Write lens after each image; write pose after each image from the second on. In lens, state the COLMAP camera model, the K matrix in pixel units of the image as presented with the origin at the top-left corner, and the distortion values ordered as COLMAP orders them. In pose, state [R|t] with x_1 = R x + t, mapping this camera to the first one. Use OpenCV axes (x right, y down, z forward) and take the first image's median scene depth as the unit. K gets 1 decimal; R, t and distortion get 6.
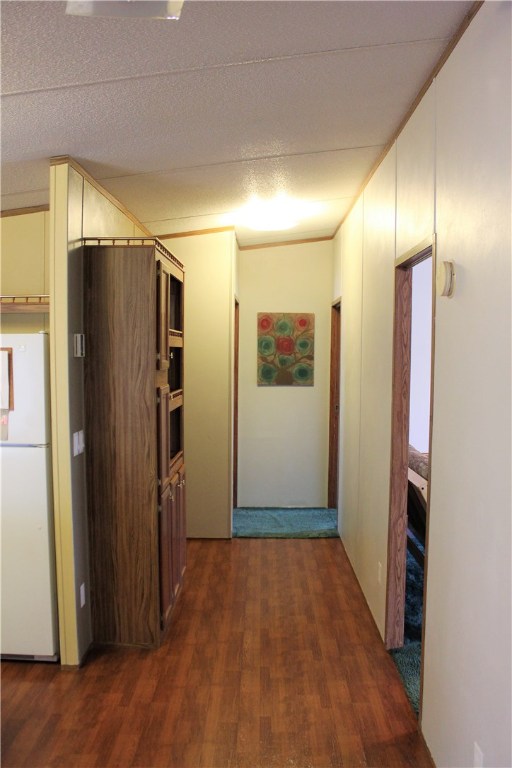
lens RADIAL K [[634.0, 0, 256.0], [0, 634.0, 384.0], [0, 0, 1]] dist [-0.155363, 0.118869]
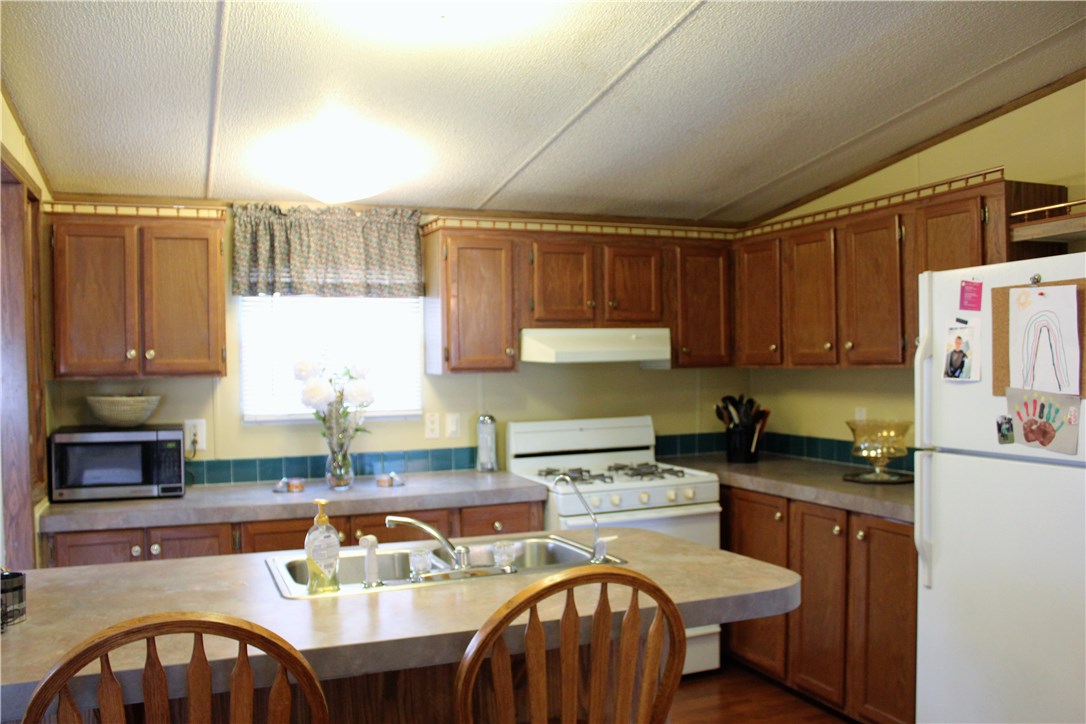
lens RADIAL K [[896.5, 0, 516.6], [0, 896.5, 379.2], [0, 0, 1]] dist [-0.155363, 0.118869]
pose [[0.376057, 0.007936, -0.926563, 0.089634], [-0.032522, 0.999460, -0.004639, 0.042331], [0.926026, 0.031878, 0.376112, 0.258538]]
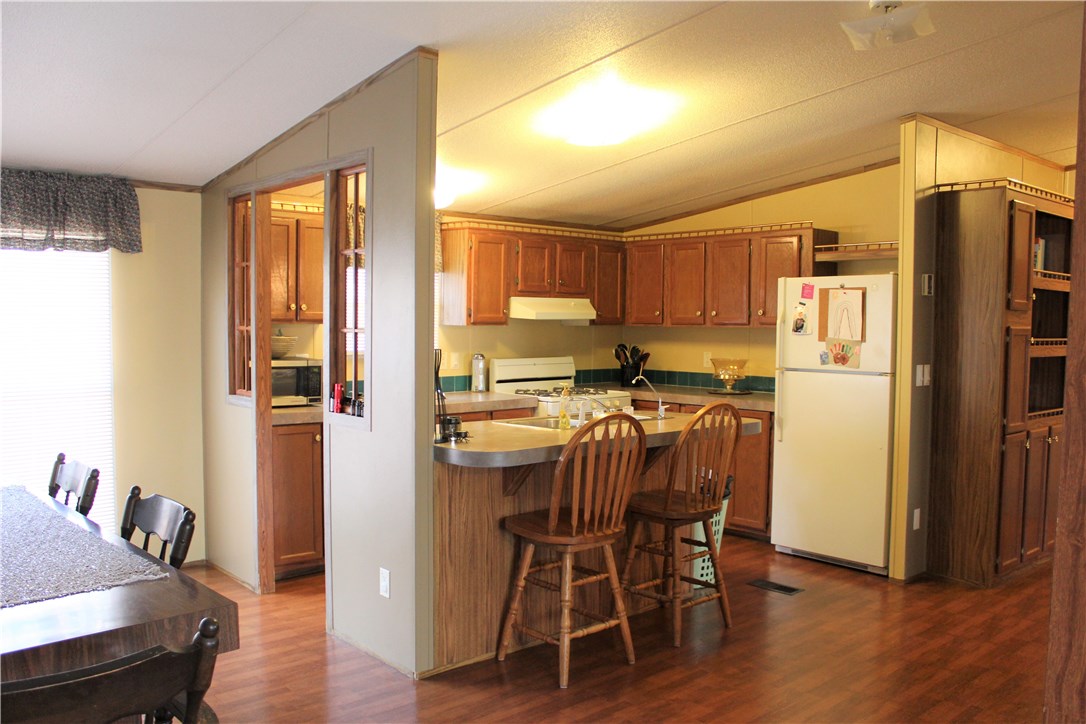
lens RADIAL K [[896.5, 0, 516.6], [0, 896.5, 379.2], [0, 0, 1]] dist [-0.155363, 0.118869]
pose [[0.658219, 0.050074, -0.751159, 0.371617], [-0.045670, 0.998604, 0.026550, 0.089544], [0.751440, 0.016830, 0.659587, -0.502852]]
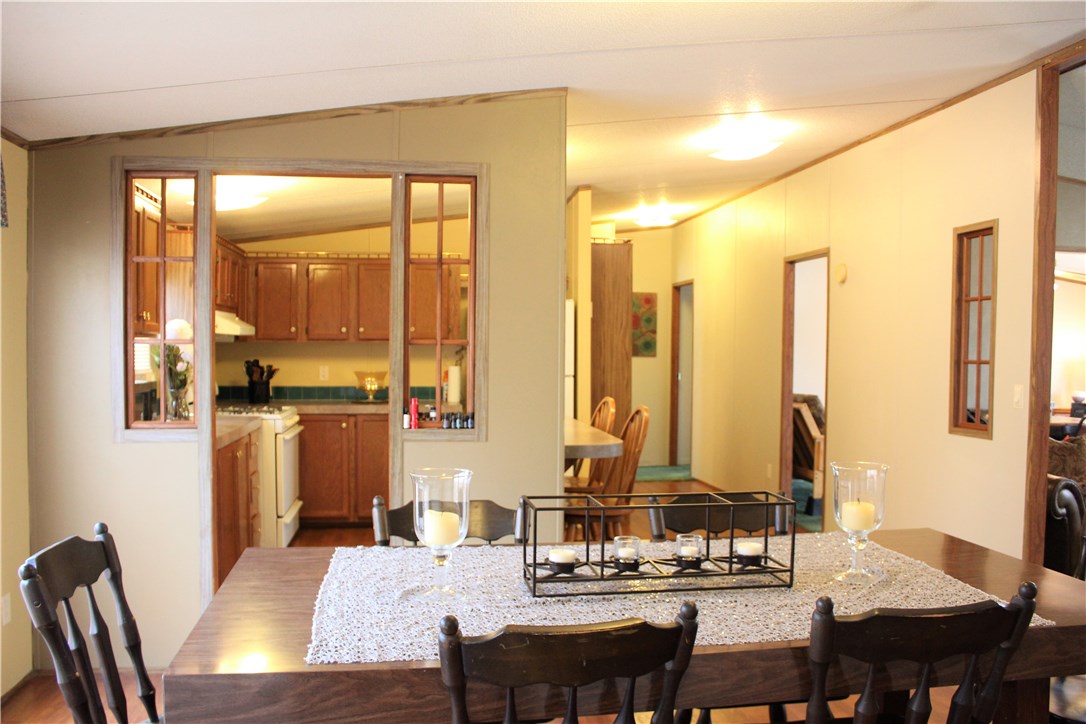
lens RADIAL K [[896.5, 0, 516.6], [0, 896.5, 379.2], [0, 0, 1]] dist [-0.155363, 0.118869]
pose [[0.991051, -0.002470, 0.133459, -0.706176], [0.004974, 0.999818, -0.018433, 0.135353], [-0.133389, 0.018932, 0.990883, -1.040899]]
